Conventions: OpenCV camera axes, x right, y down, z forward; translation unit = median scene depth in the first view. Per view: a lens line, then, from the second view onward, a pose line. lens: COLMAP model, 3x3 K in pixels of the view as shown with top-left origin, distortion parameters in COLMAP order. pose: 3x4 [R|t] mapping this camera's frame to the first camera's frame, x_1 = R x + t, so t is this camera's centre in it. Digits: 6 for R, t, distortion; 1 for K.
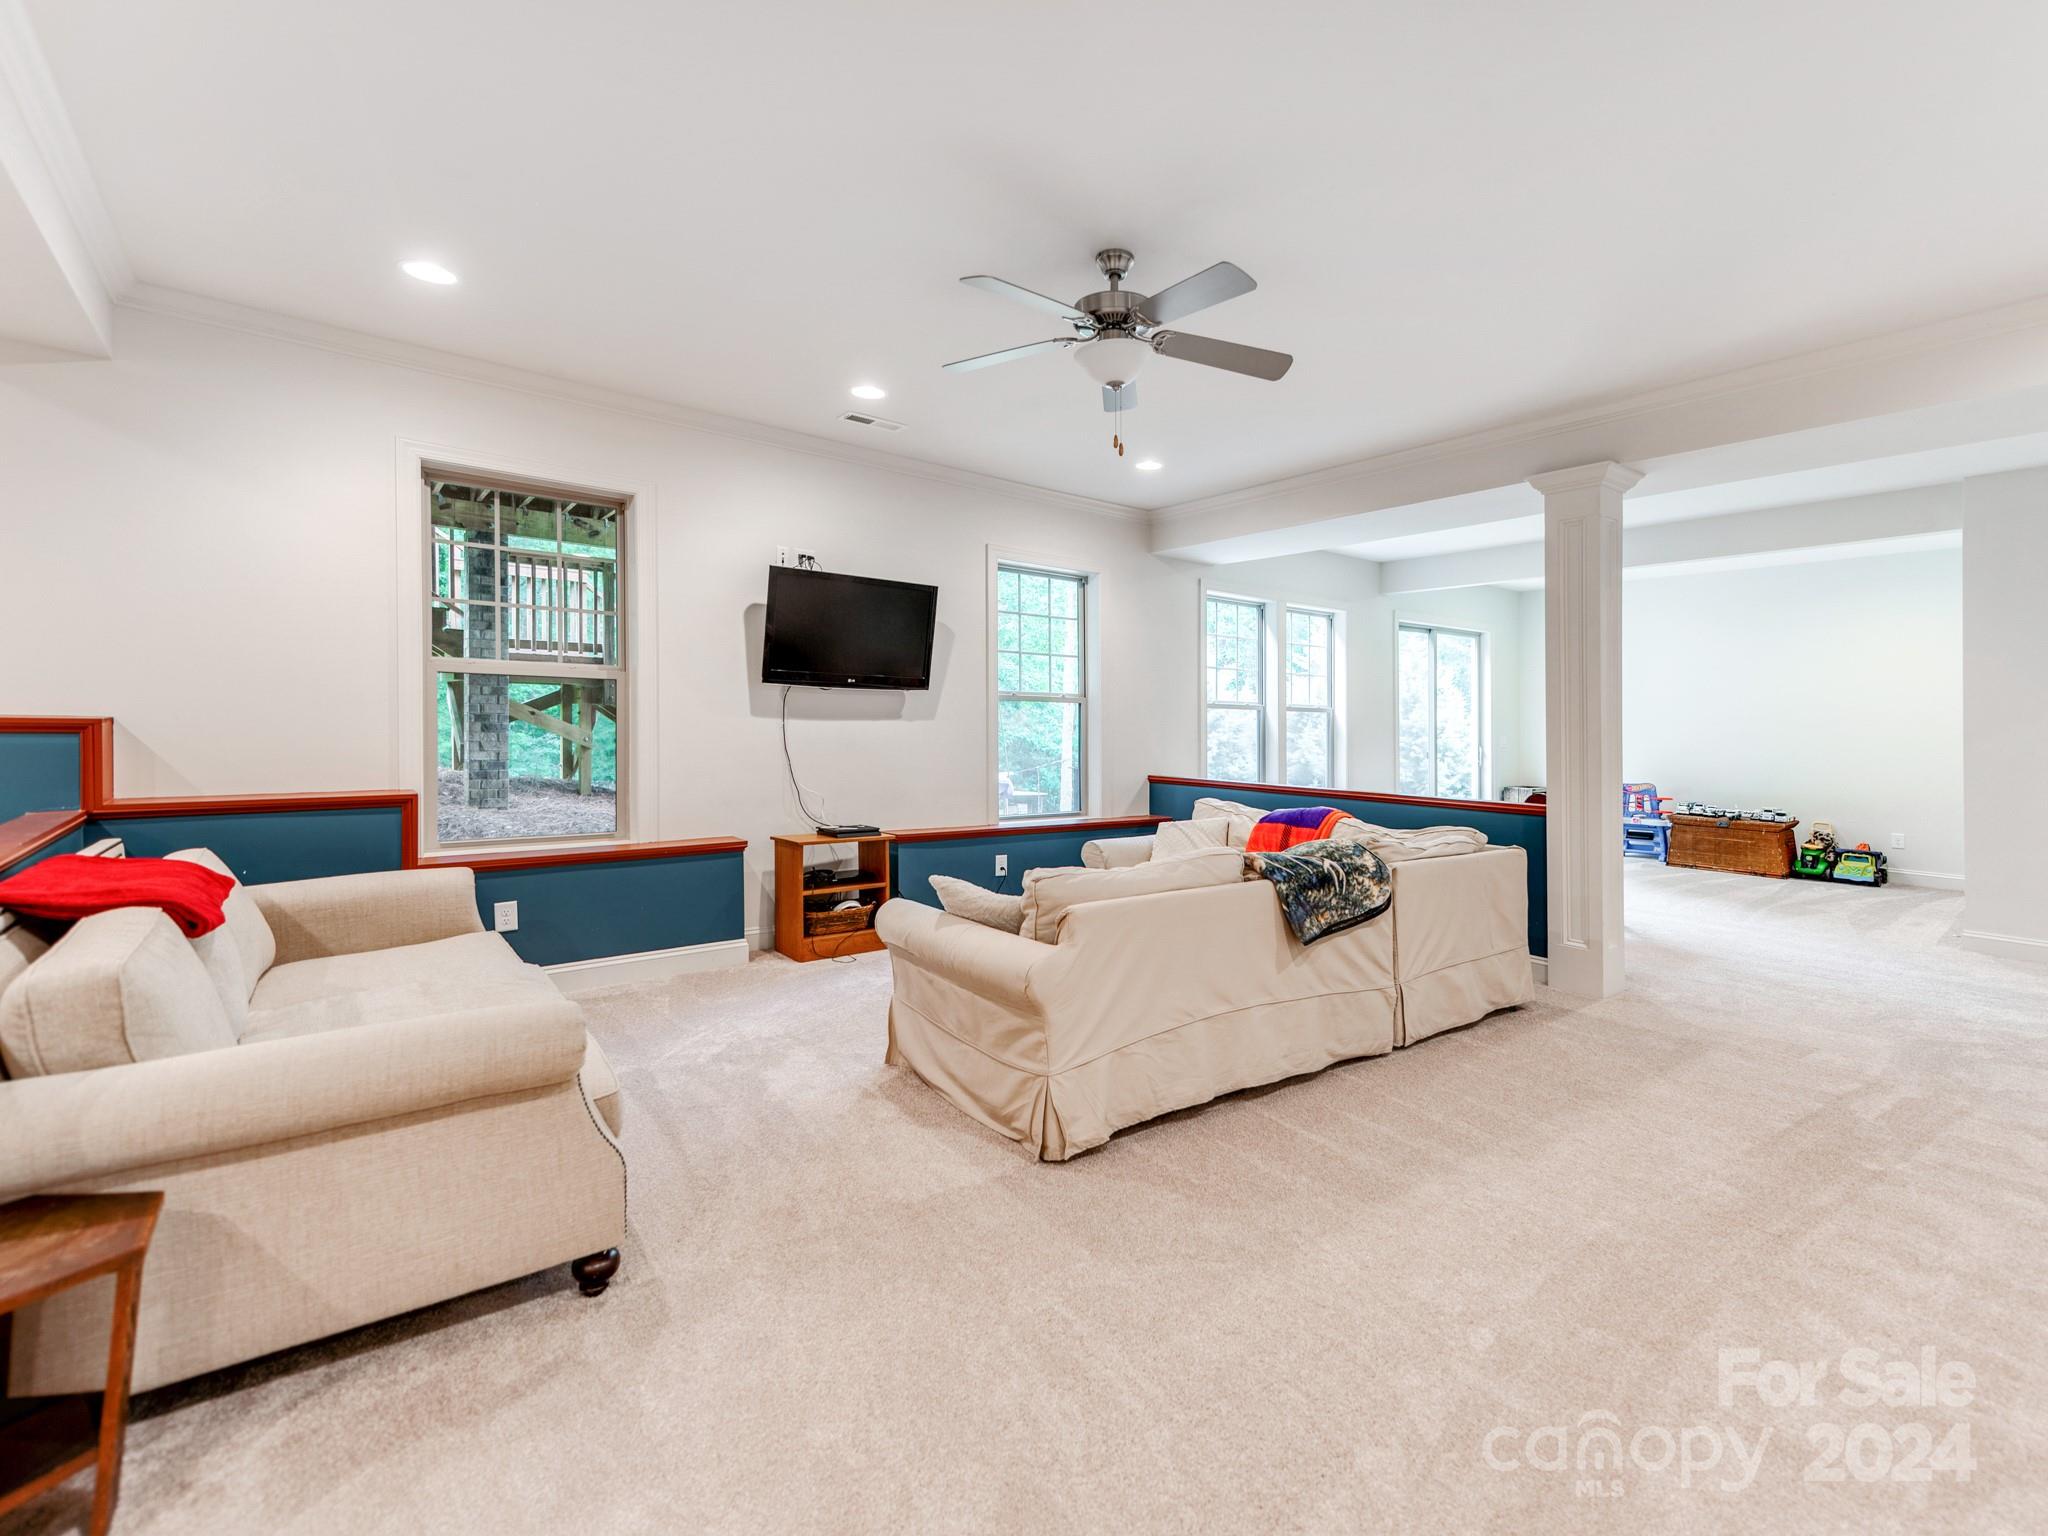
lens RADIAL K [[926.4, 0, 1053.0], [0, 926.4, 714.5], [0, 0, 1]] dist [0.025156, 0.000081]
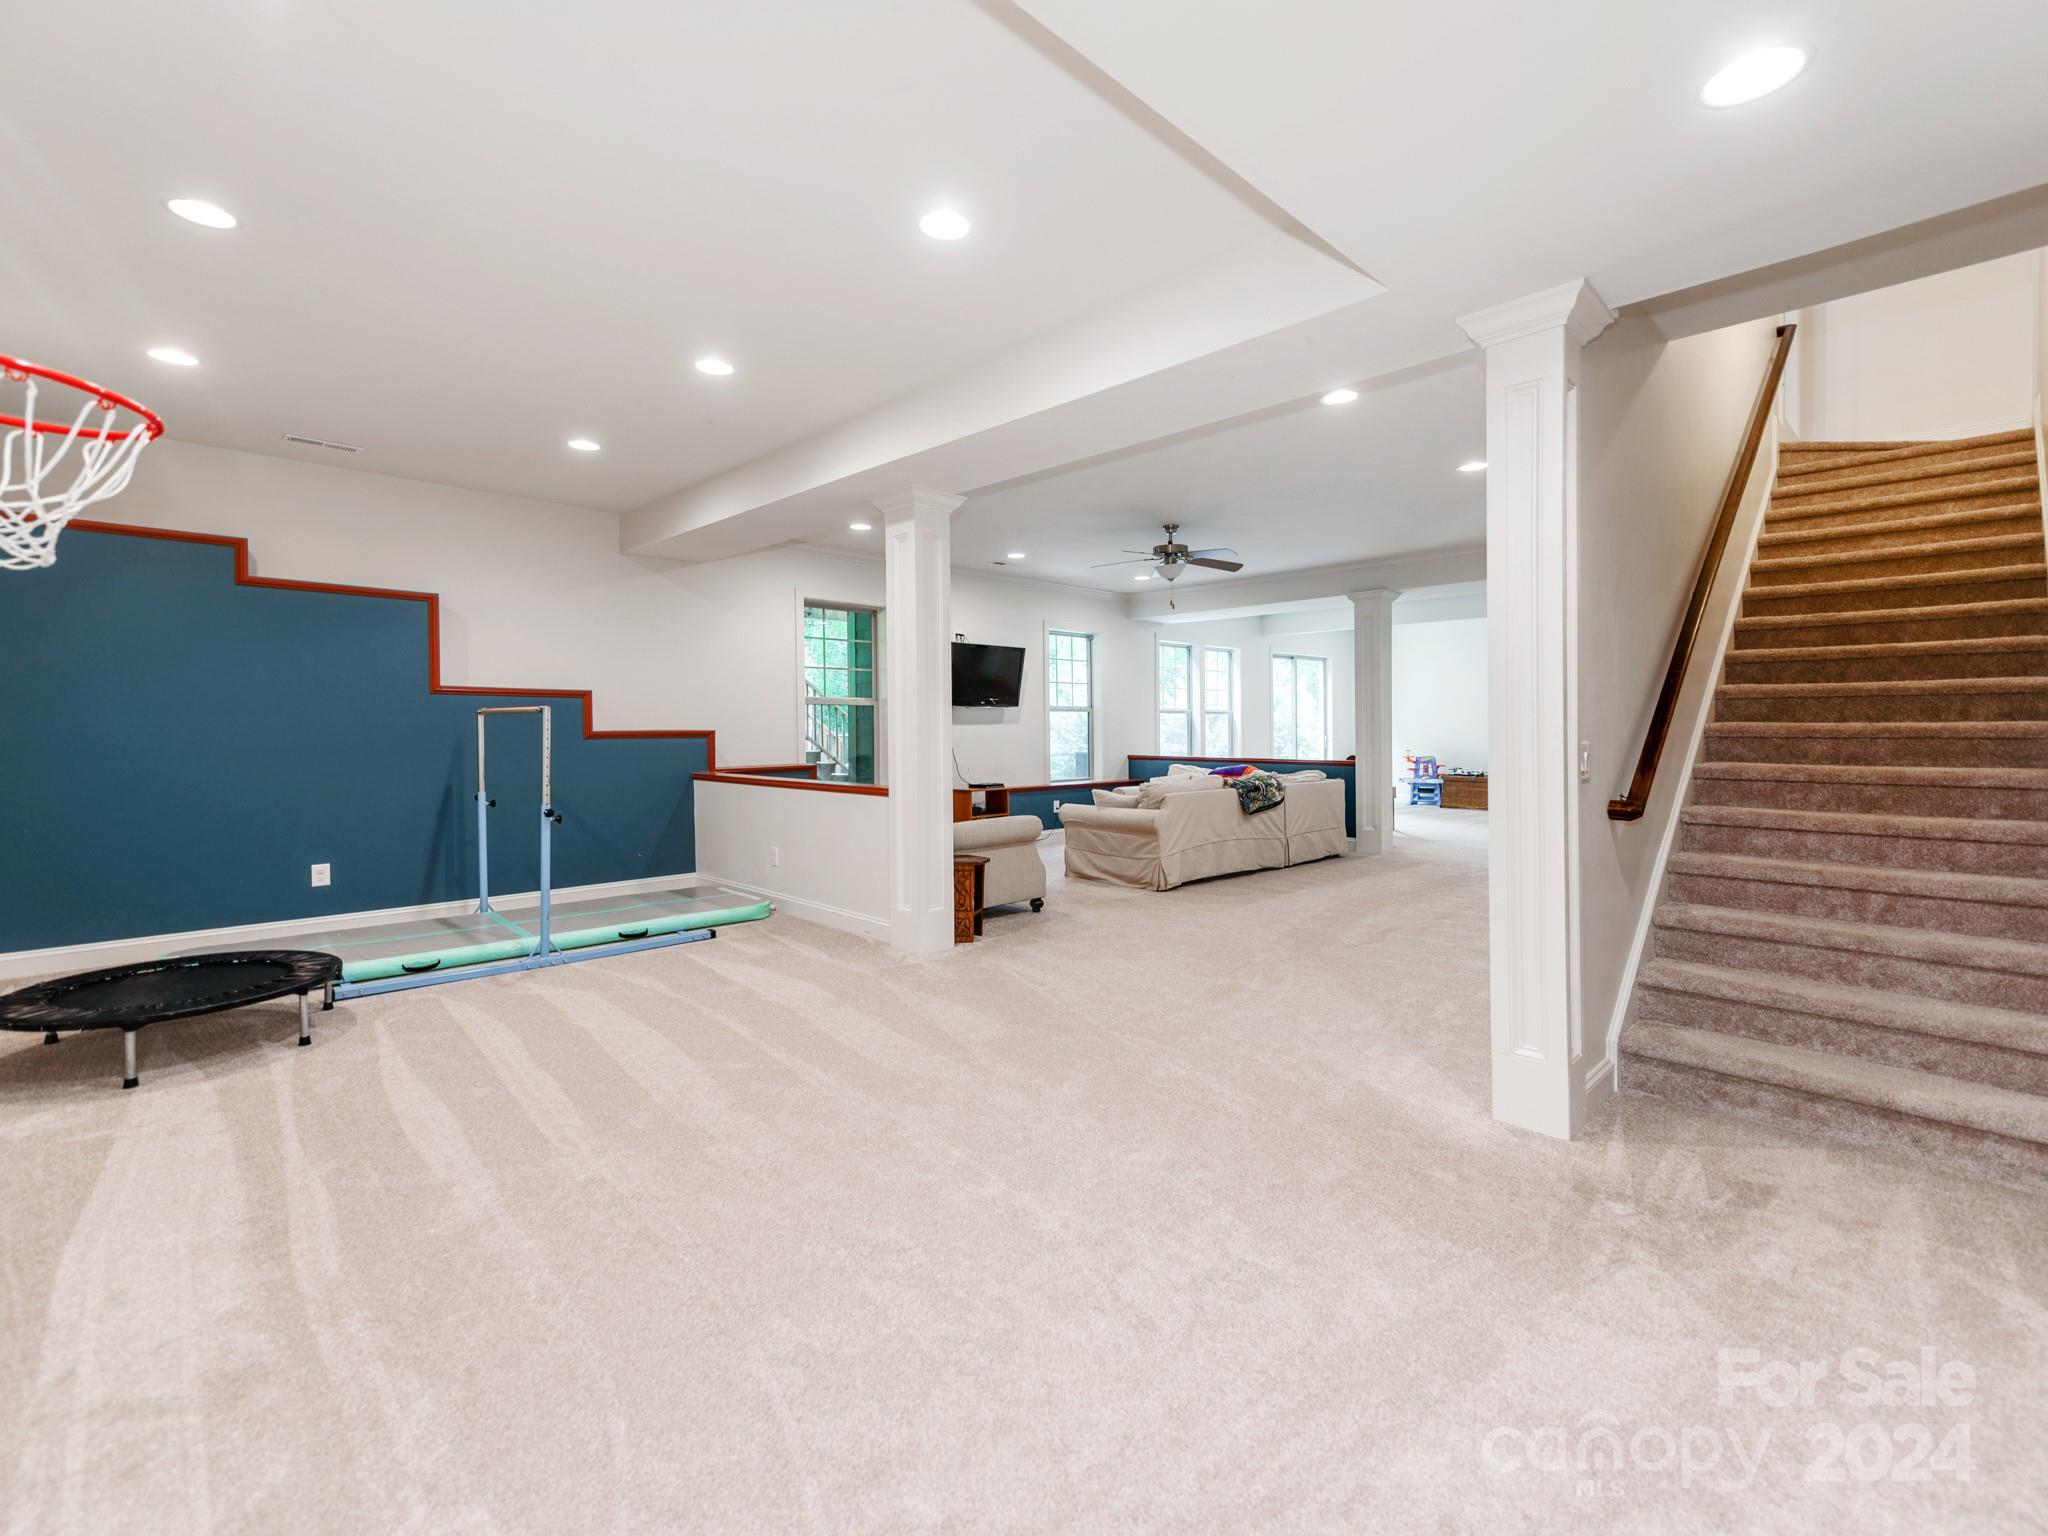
lens RADIAL K [[907.7, 0, 977.1], [0, 907.7, 754.6], [0, 0, 1]] dist [0.001956, 0.000159]
pose [[0.997999, -0.022220, 0.059205, -0.356636], [0.019792, 0.998951, 0.041291, -0.009304], [-0.060060, -0.040037, 0.997392, -0.807218]]
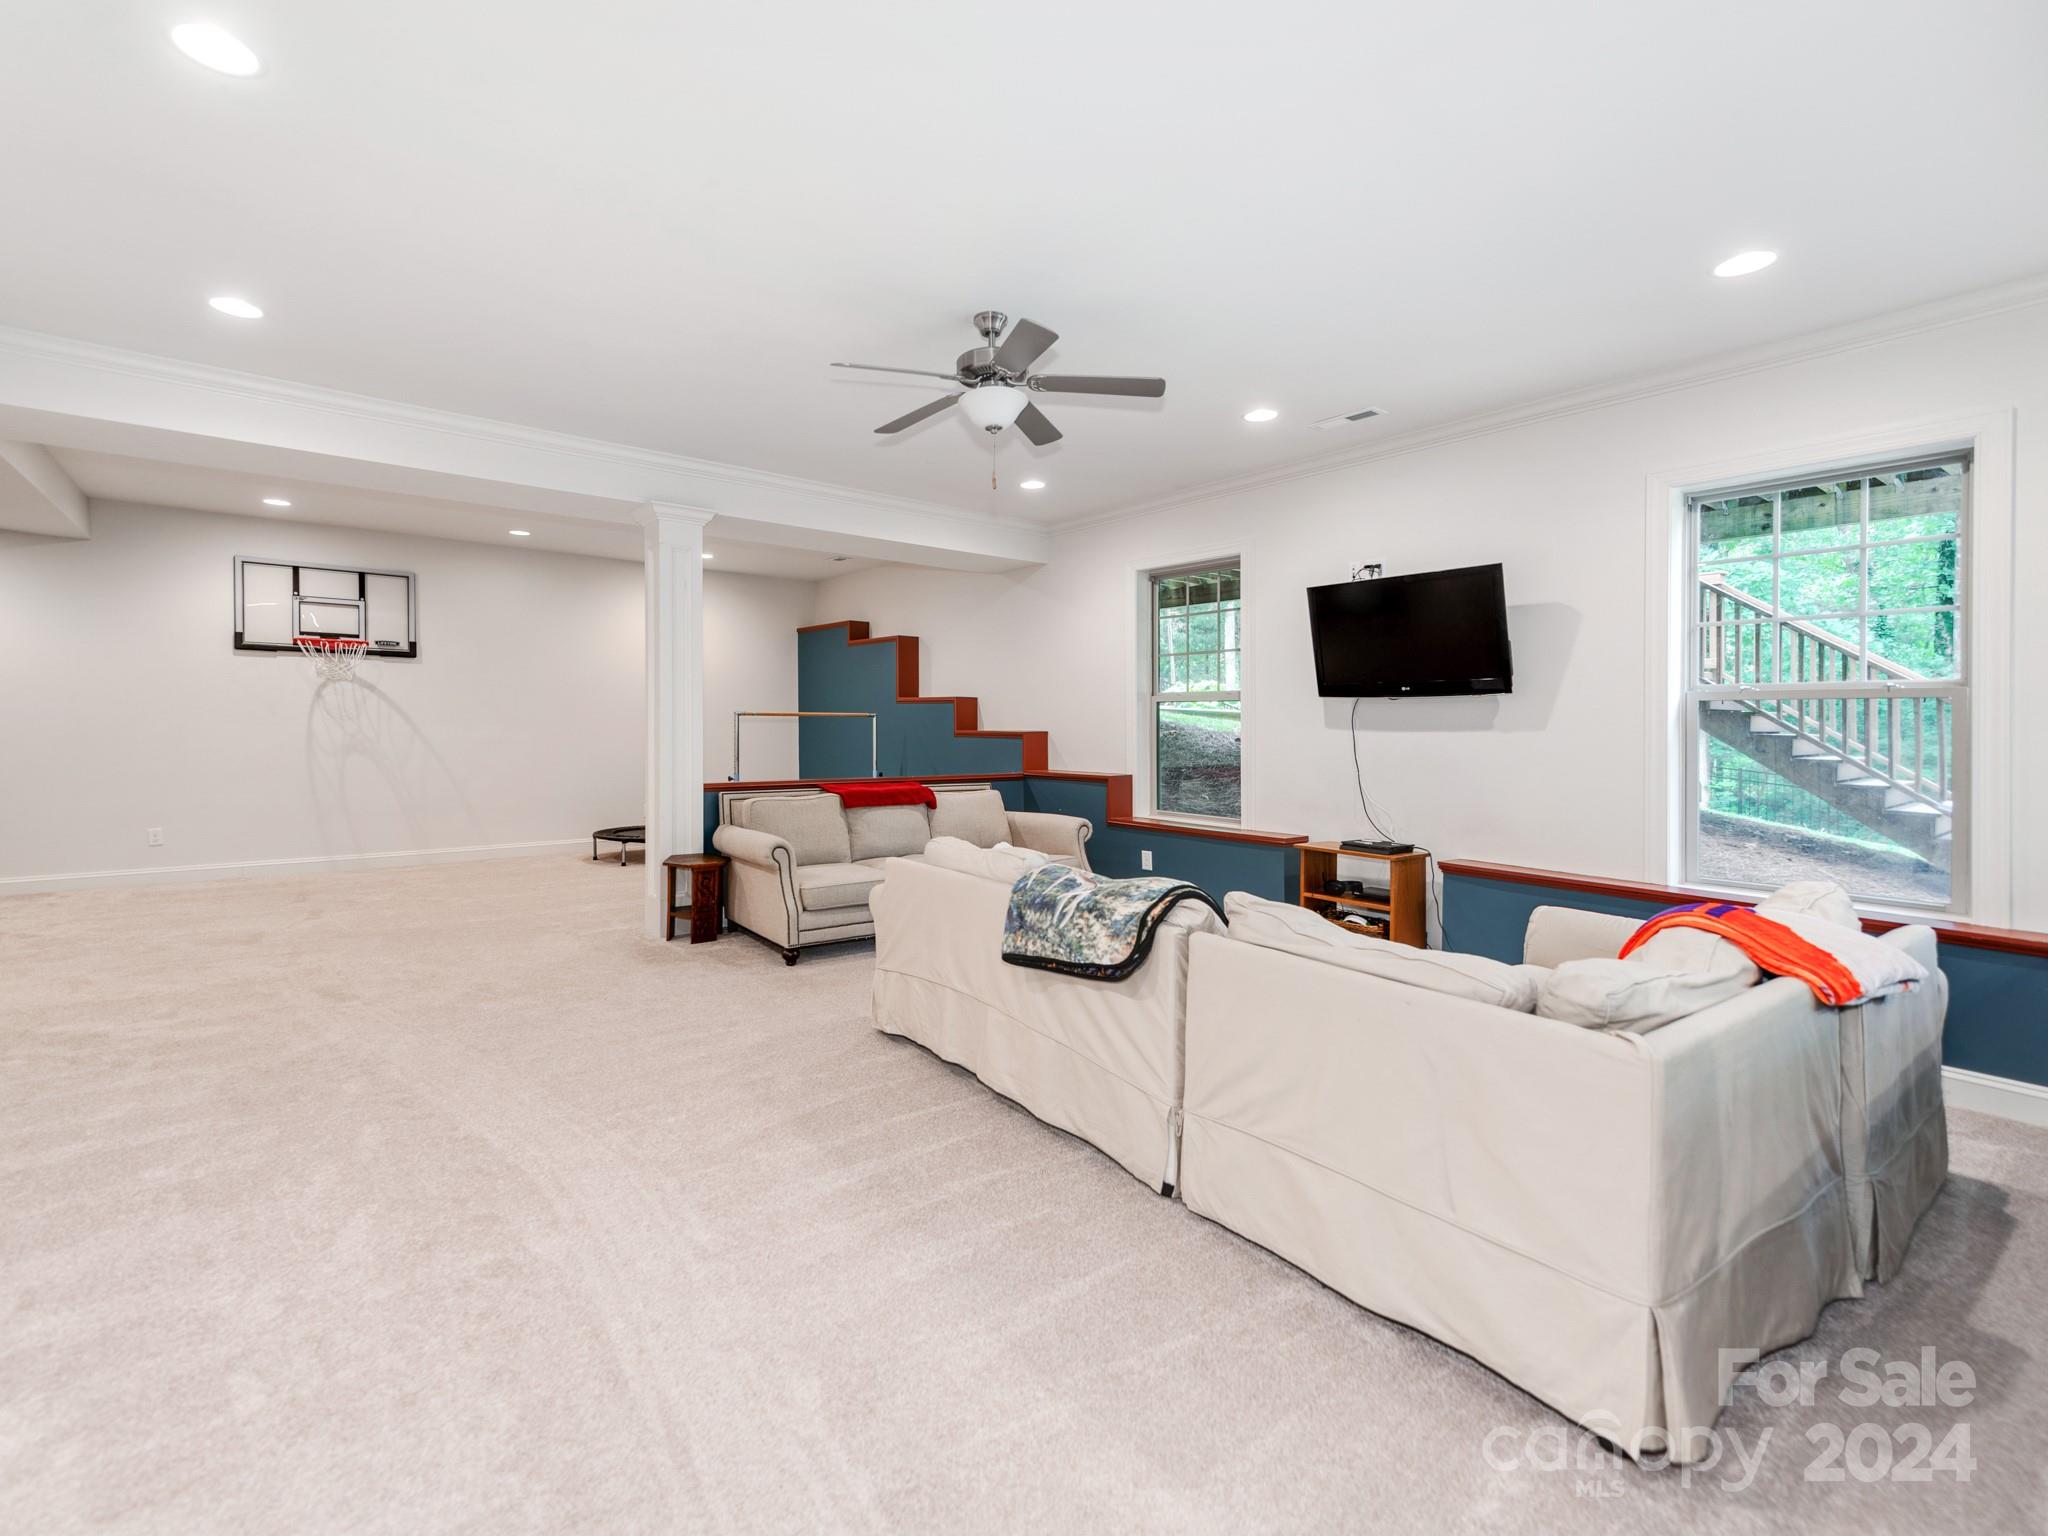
lens RADIAL K [[907.7, 0, 977.1], [0, 907.7, 754.6], [0, 0, 1]] dist [0.001956, 0.000159]
pose [[-0.032687, 0.013658, -0.999372, 0.751260], [0.000329, 0.999907, 0.013655, 0.018127], [0.999466, 0.000118, -0.032688, 0.638409]]
